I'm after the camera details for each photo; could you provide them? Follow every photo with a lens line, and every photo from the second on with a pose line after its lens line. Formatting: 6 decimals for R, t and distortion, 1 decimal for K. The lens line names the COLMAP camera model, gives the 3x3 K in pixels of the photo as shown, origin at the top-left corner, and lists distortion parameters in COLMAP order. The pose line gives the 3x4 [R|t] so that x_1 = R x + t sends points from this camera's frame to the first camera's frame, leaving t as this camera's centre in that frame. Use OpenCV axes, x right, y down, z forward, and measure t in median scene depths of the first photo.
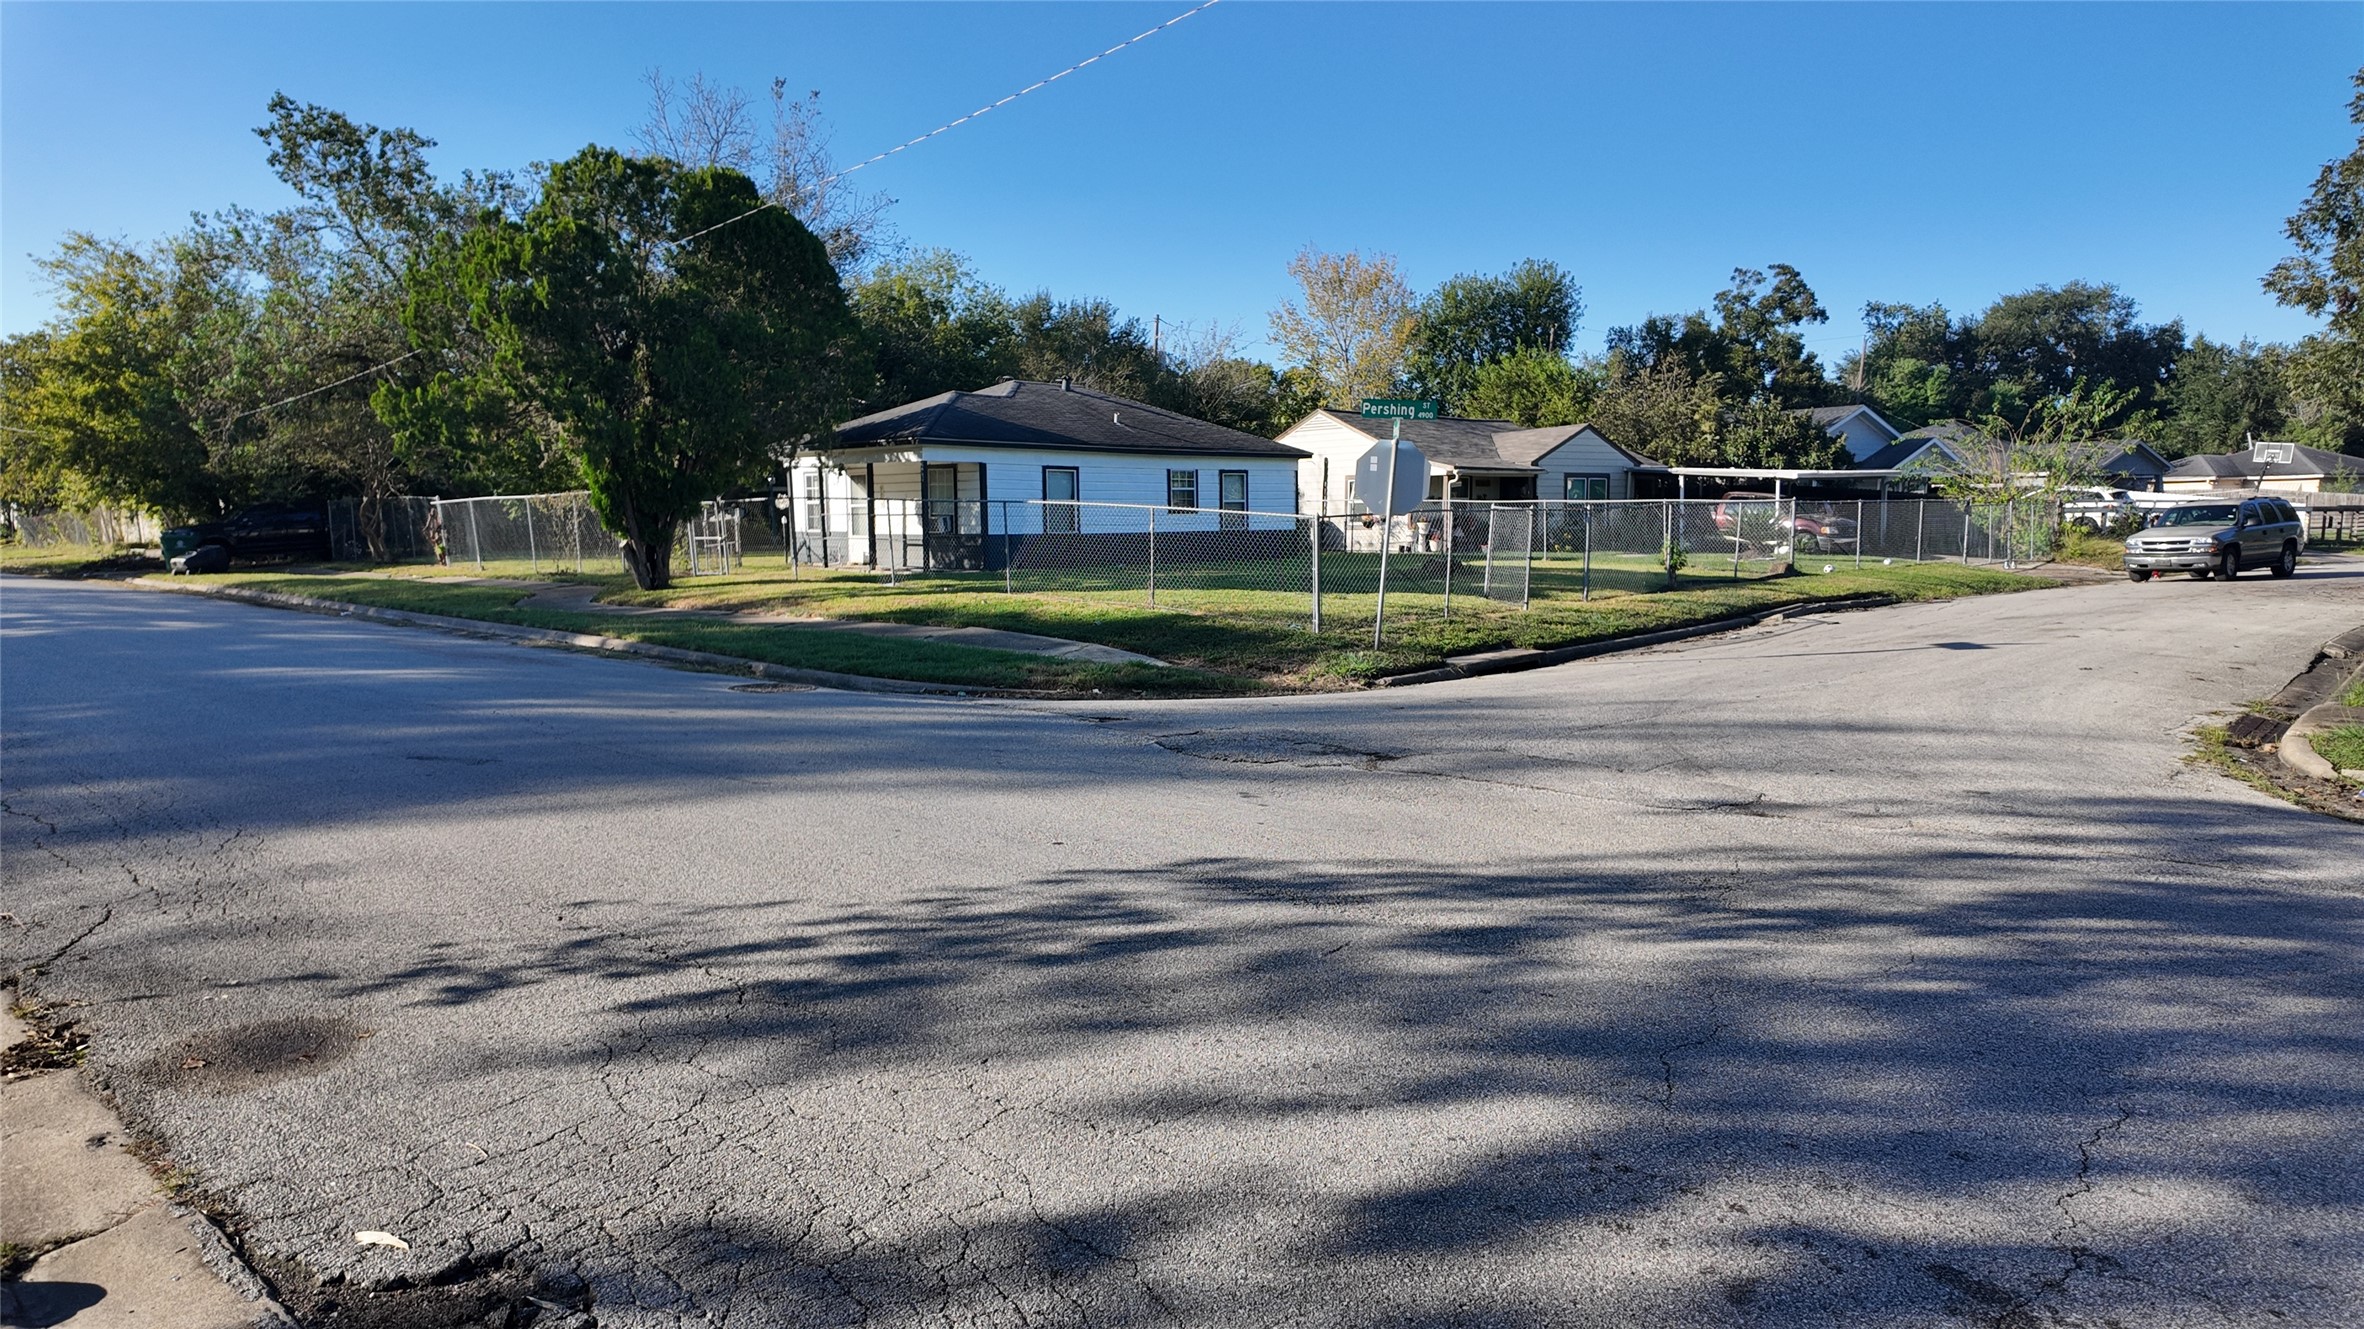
lens RADIAL K [[1544.6, 0, 1189.2], [0, 1544.6, 708.5], [0, 0, 1]] dist [0.061920, -0.064131]
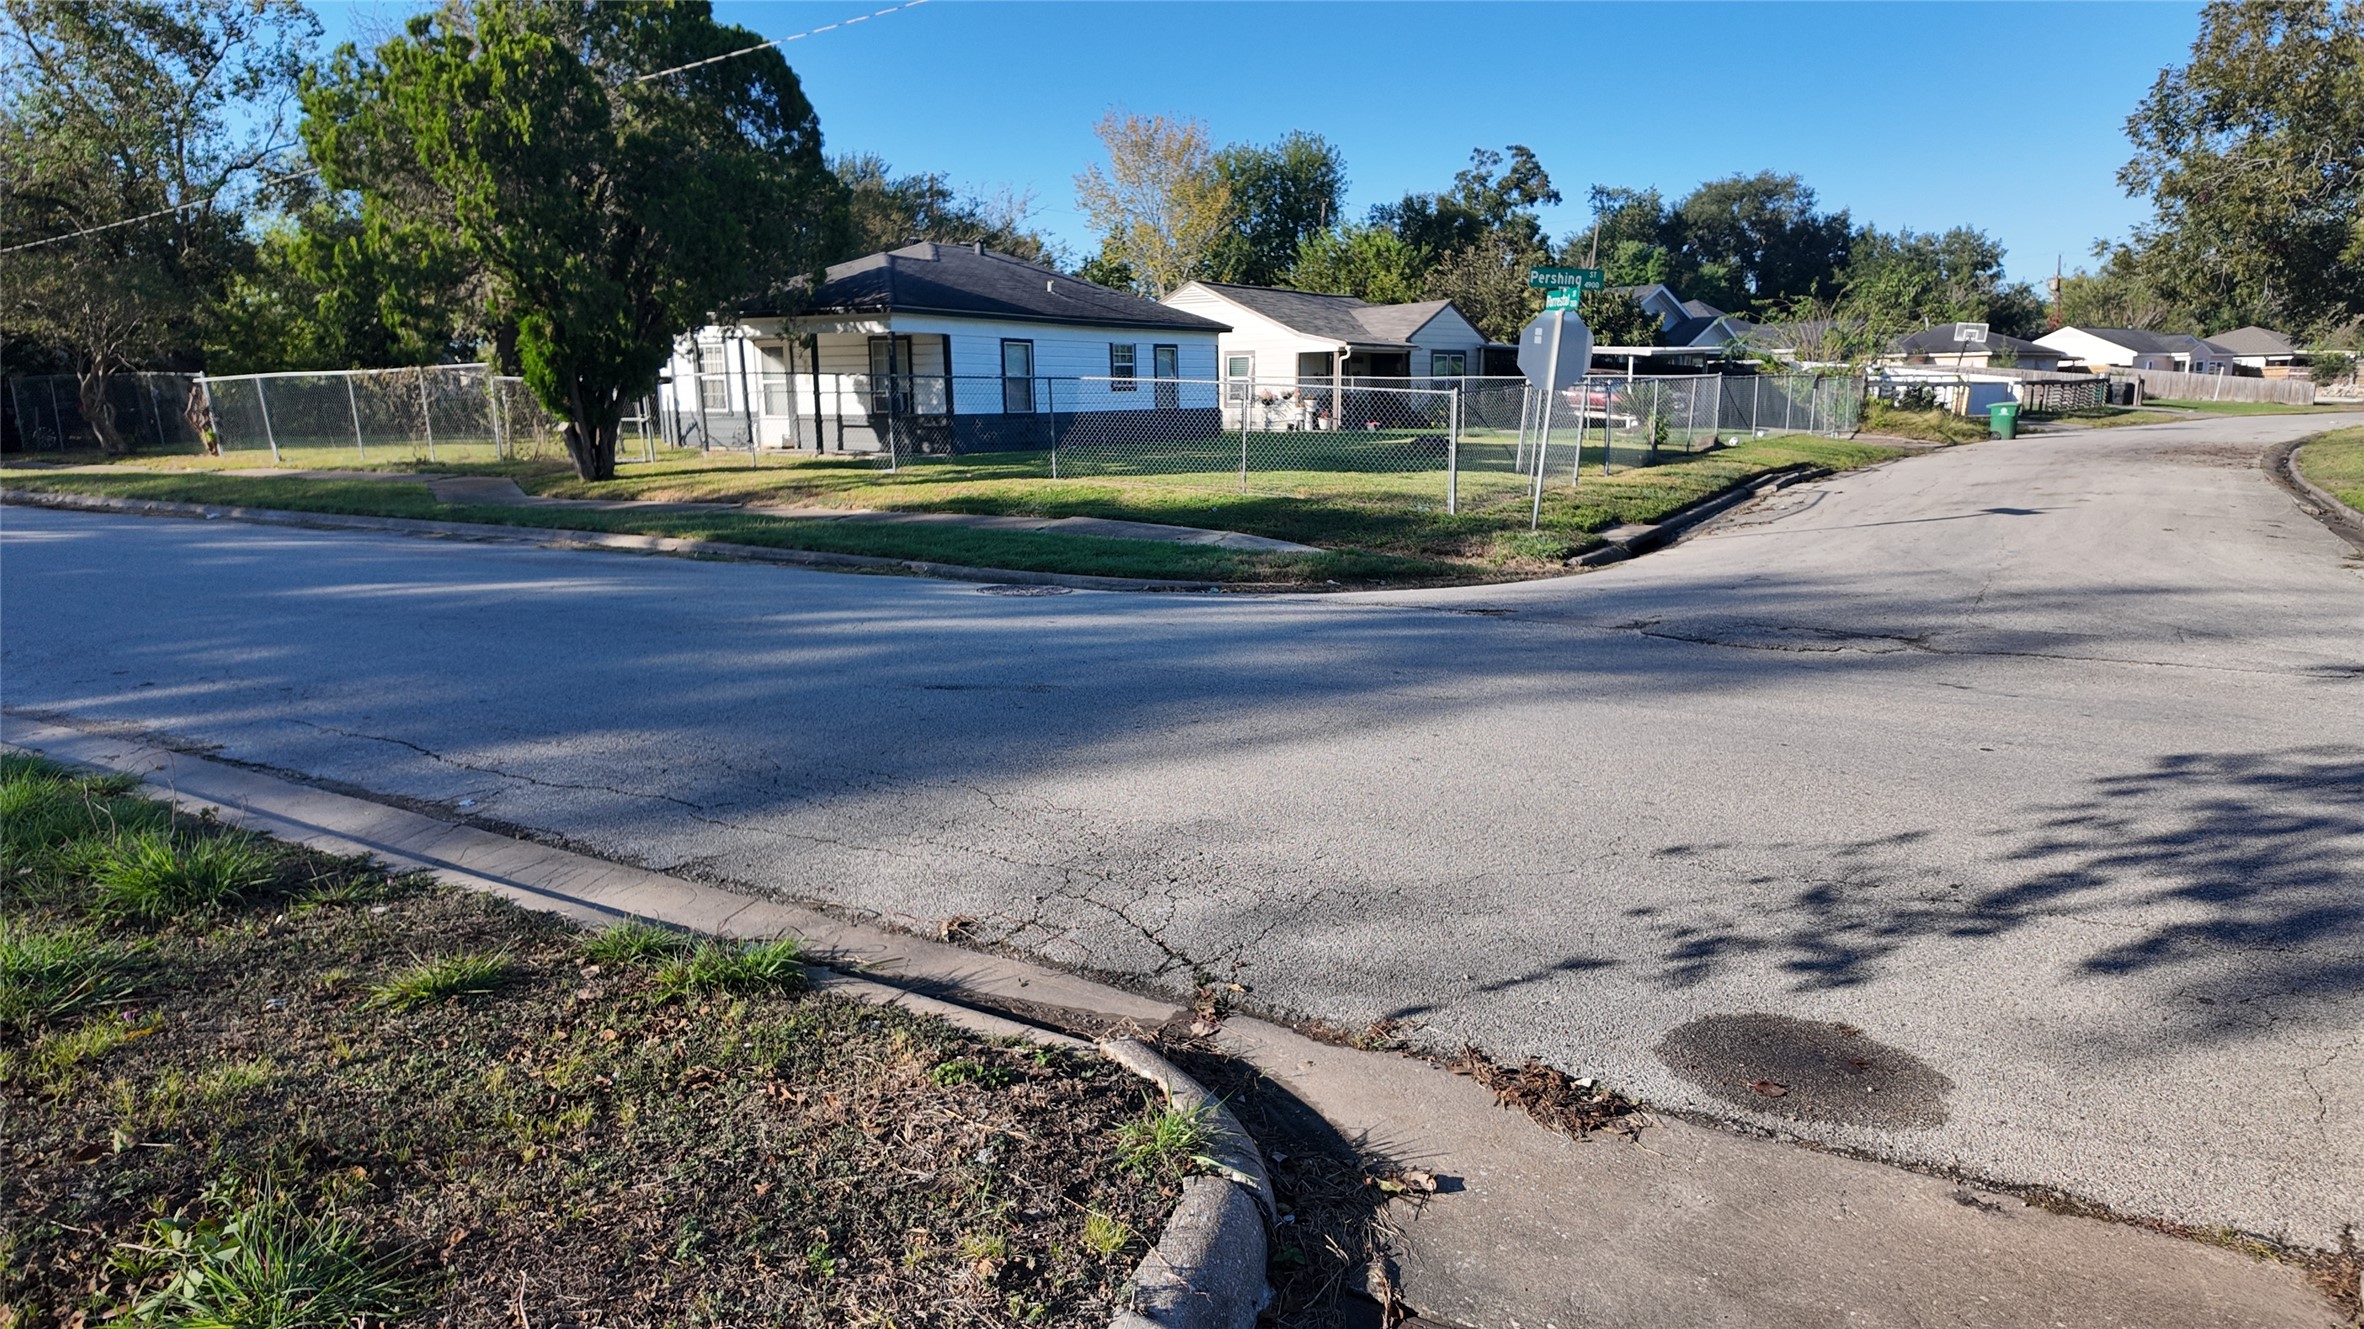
lens RADIAL K [[1544.6, 0, 1189.2], [0, 1544.6, 708.5], [0, 0, 1]] dist [0.061920, -0.064131]
pose [[0.971870, -0.050638, 0.230010, -0.208899], [0.033108, 0.996289, 0.079446, -0.006814], [-0.233180, -0.069596, 0.969940, 0.061647]]
